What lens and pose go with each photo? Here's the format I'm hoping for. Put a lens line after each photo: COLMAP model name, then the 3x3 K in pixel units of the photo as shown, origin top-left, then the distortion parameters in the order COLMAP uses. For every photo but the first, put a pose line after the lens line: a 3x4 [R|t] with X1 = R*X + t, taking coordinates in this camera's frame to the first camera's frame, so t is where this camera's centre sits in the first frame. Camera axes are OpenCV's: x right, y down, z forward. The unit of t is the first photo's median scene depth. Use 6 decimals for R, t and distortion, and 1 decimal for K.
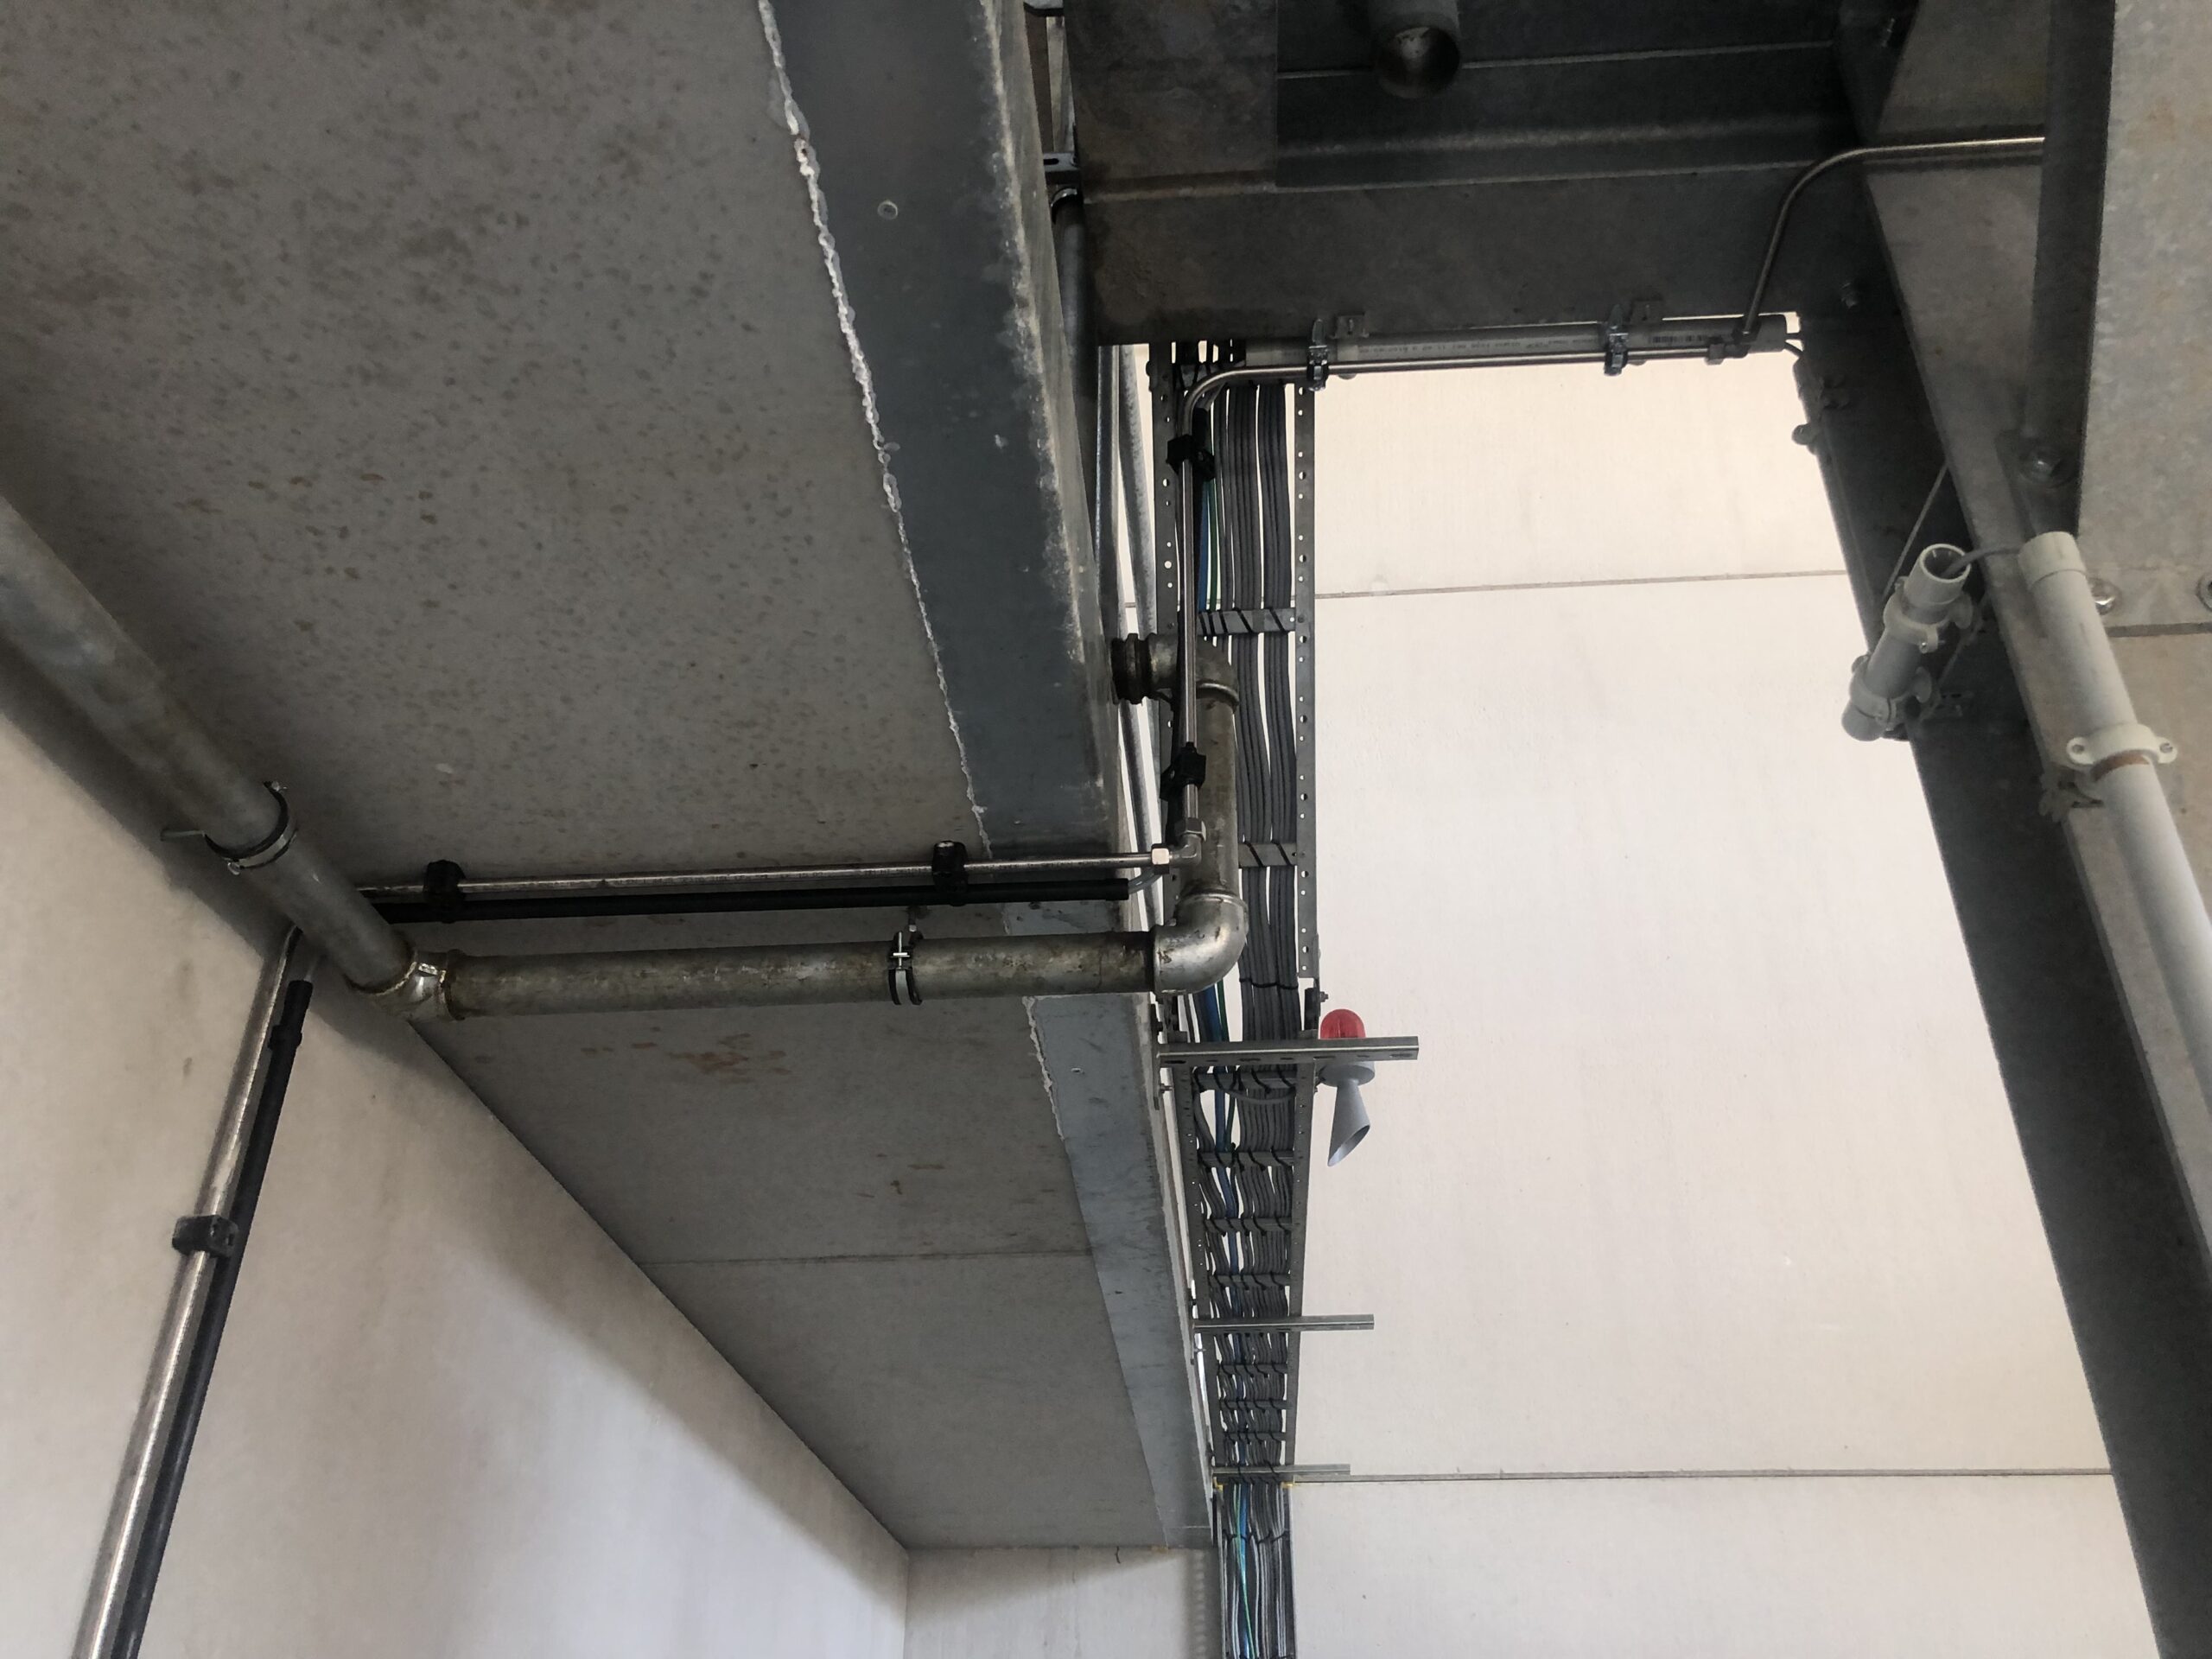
lens RADIAL K [[1816.0, 0, 1106.0], [0, 1816.0, 829.5], [0, 0, 1]] dist [0.034834, -0.029811]
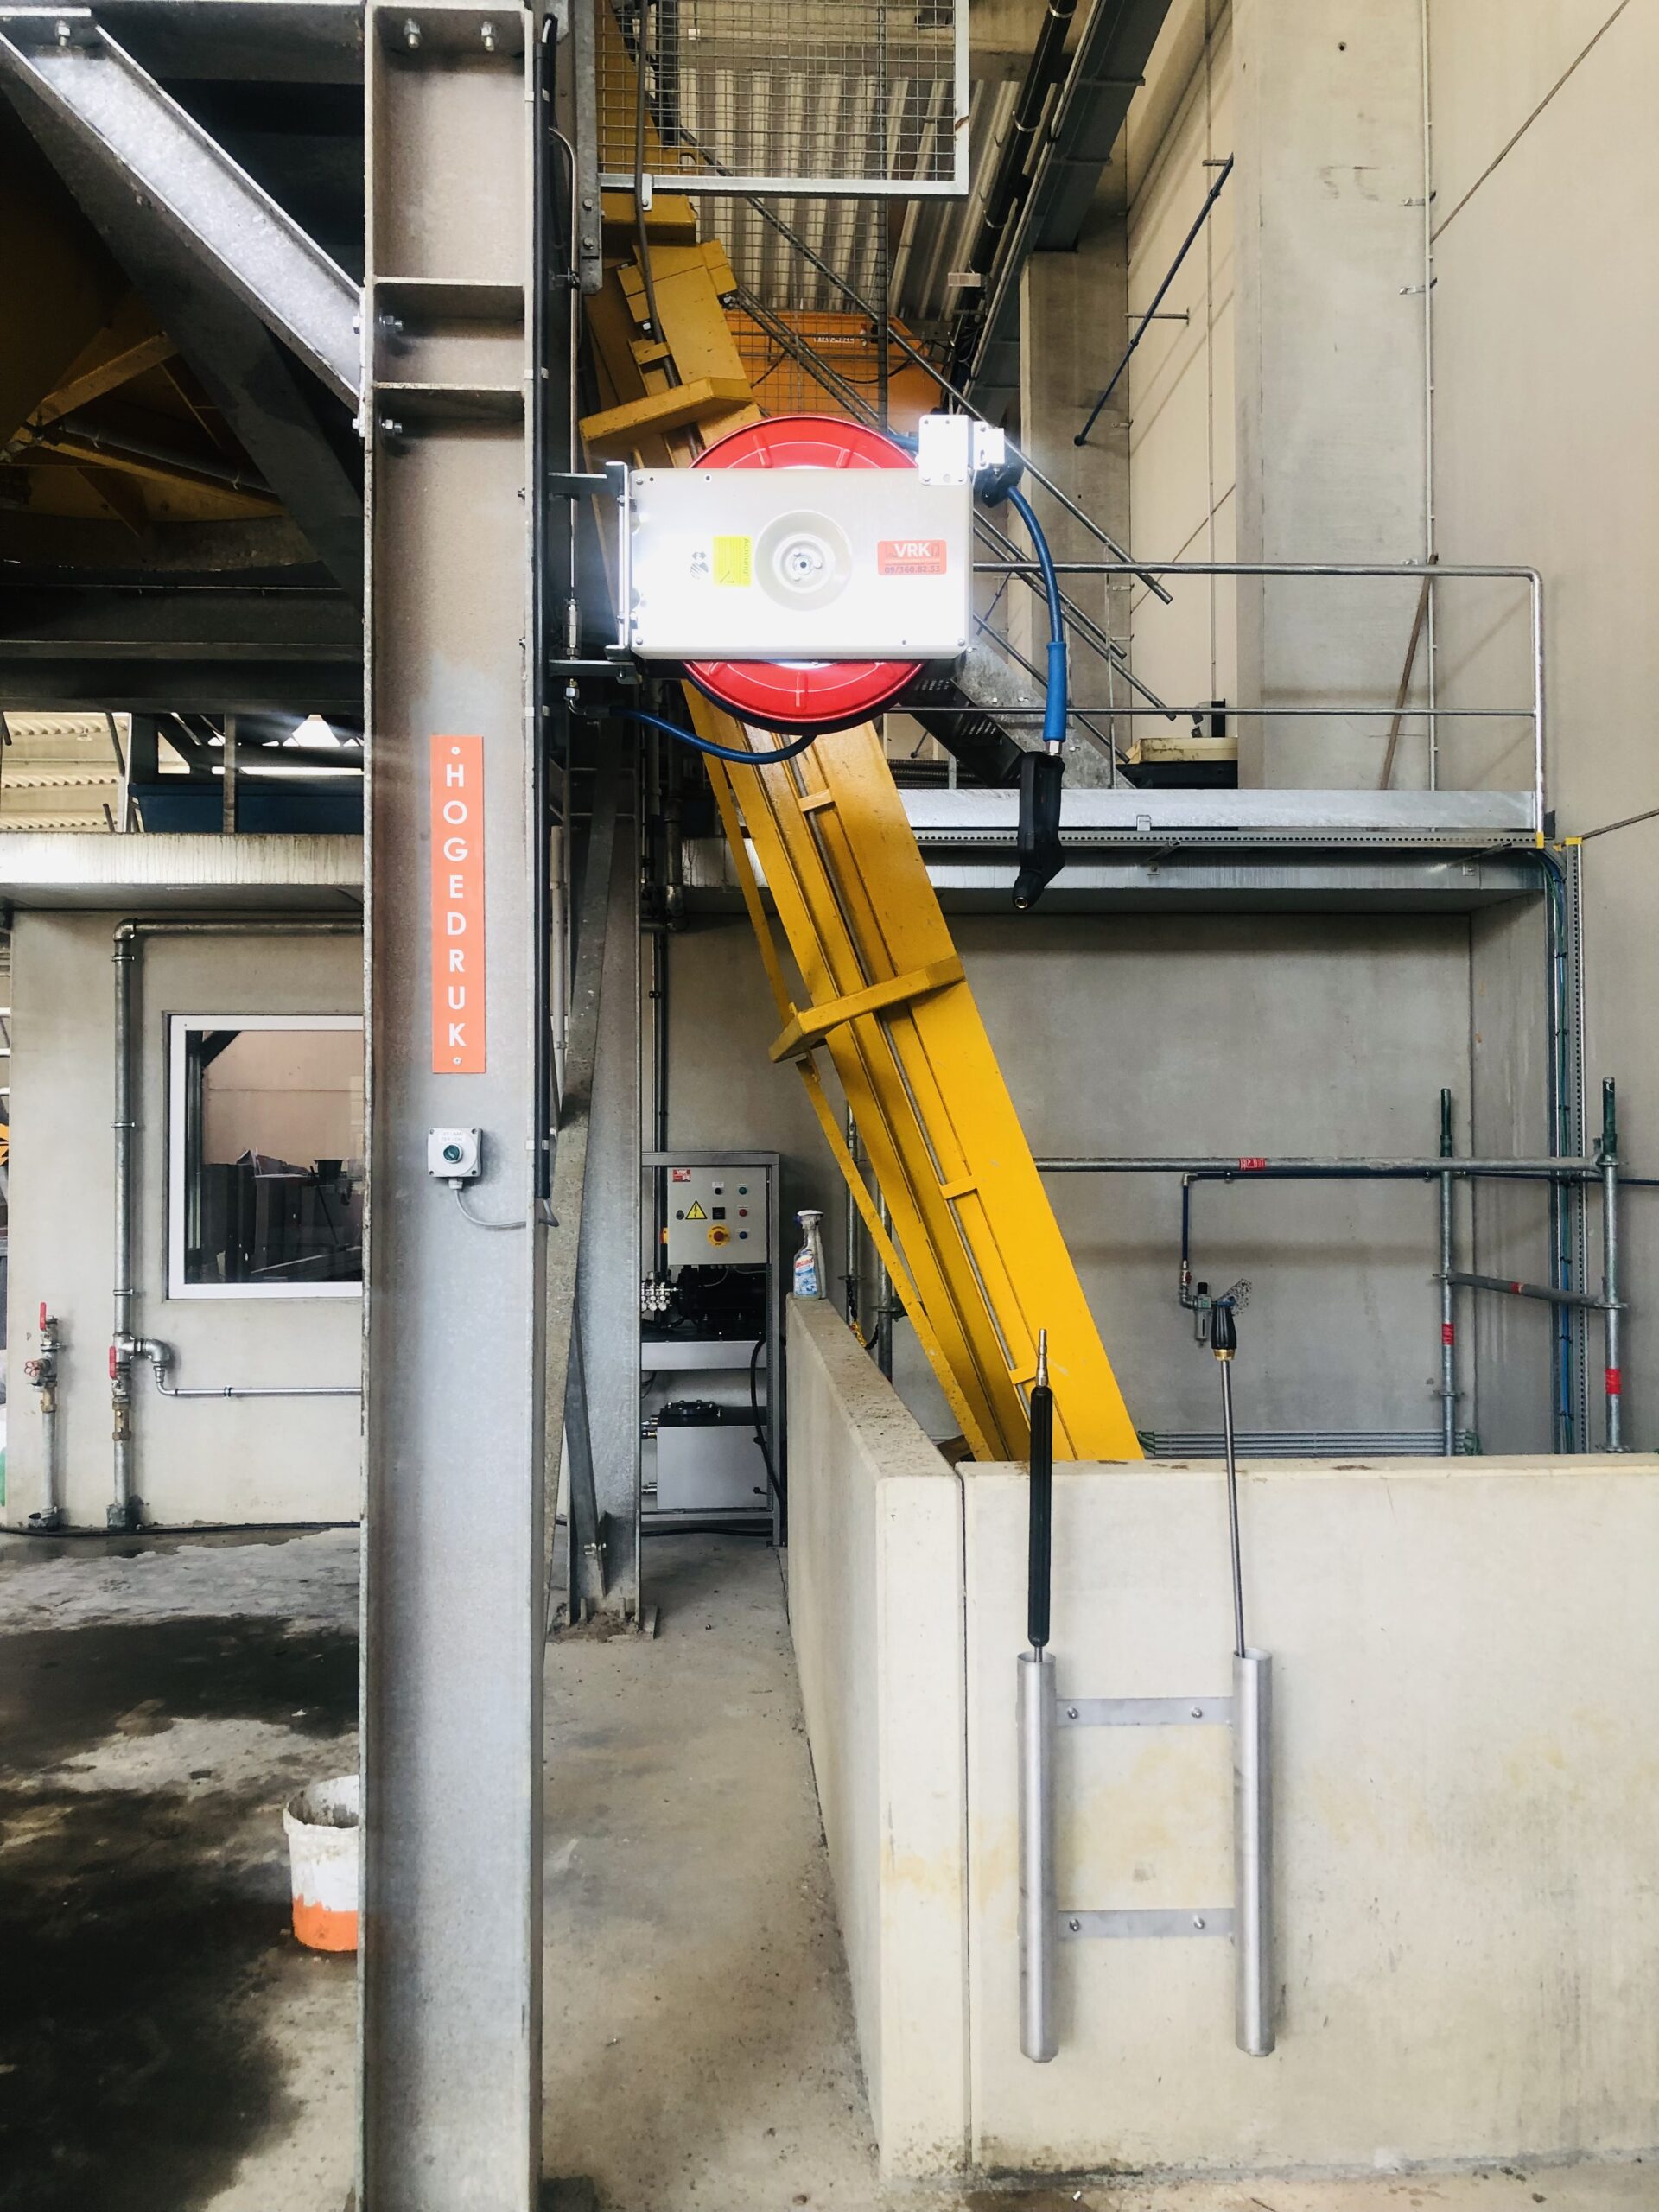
lens RADIAL K [[1816.0, 0, 812.3], [0, 1816.0, 1088.1], [0, 0, 1]] dist [0.034834, -0.029811]
pose [[0.132022, -0.028432, -0.990839, 3.972934], [0.516376, 0.855217, 0.044263, 0.394829], [0.846124, -0.517490, 0.127588, 0.528913]]
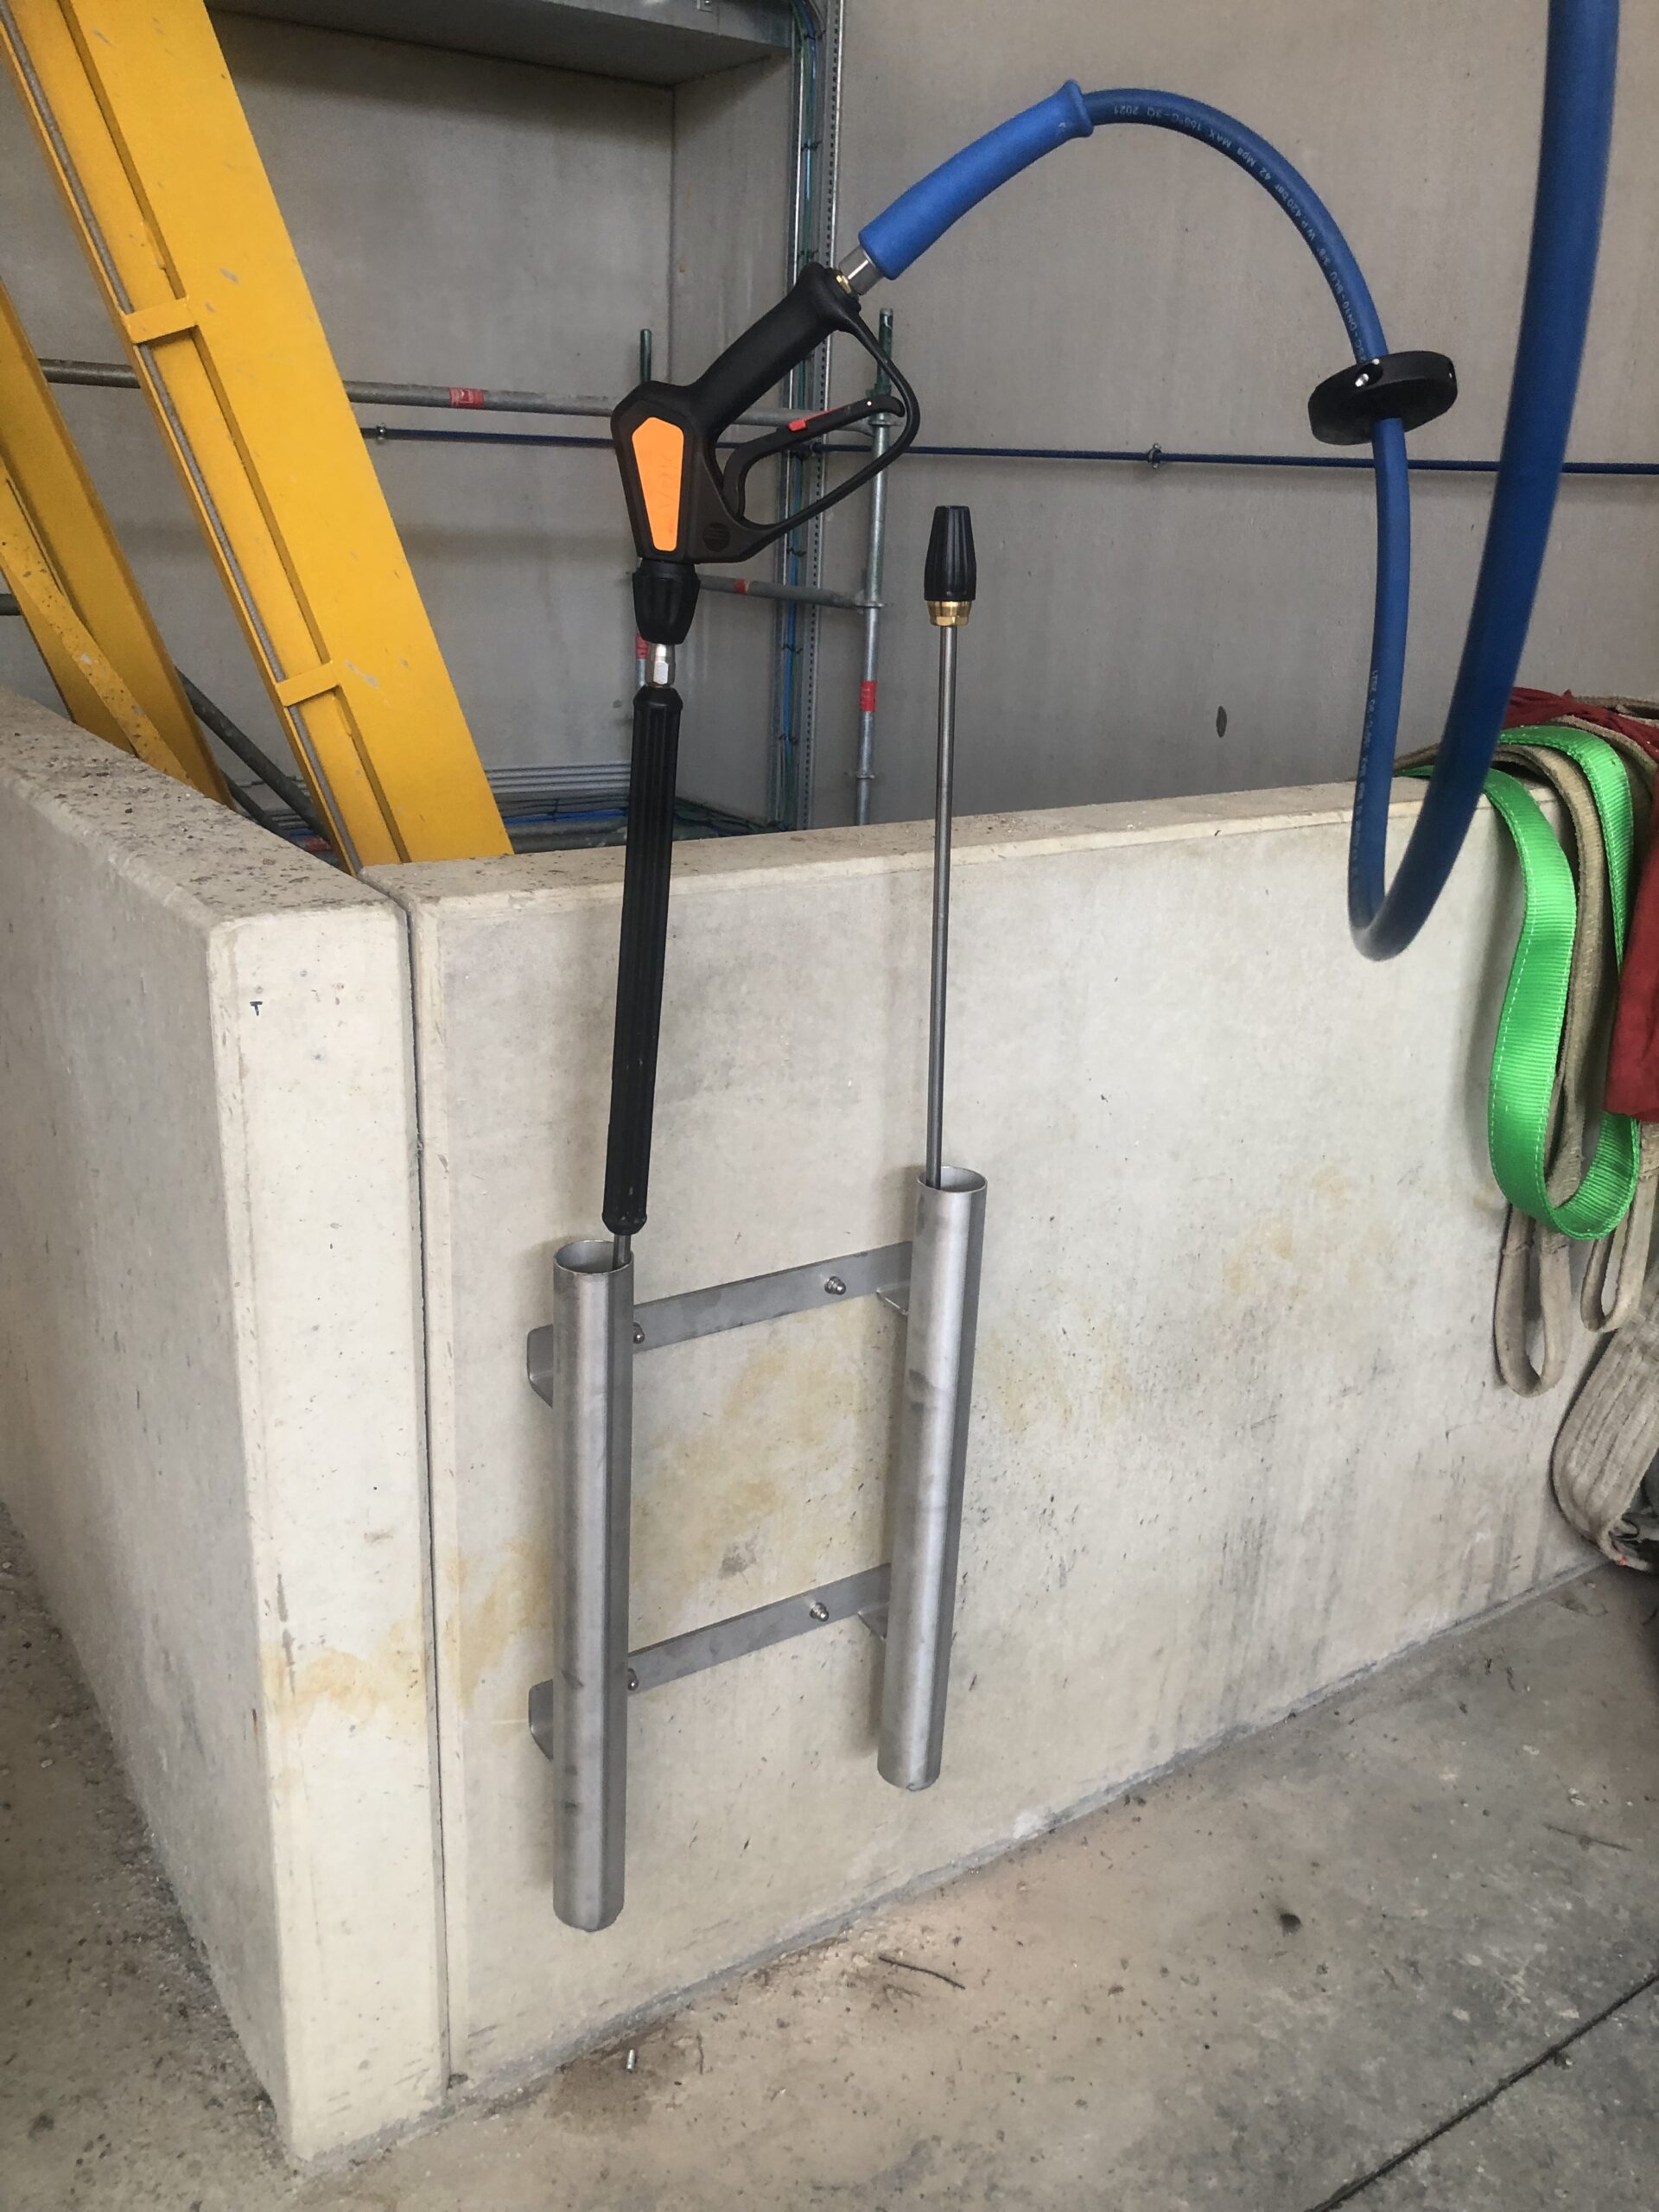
lens RADIAL K [[1816.0, 0, 812.3], [0, 1816.0, 1088.1], [0, 0, 1]] dist [0.034834, -0.029811]
pose [[0.611874, 0.271808, -0.742786, 3.001008], [0.377857, 0.724559, 0.576401, 0.536200], [0.694863, -0.633352, 0.340634, 0.489426]]
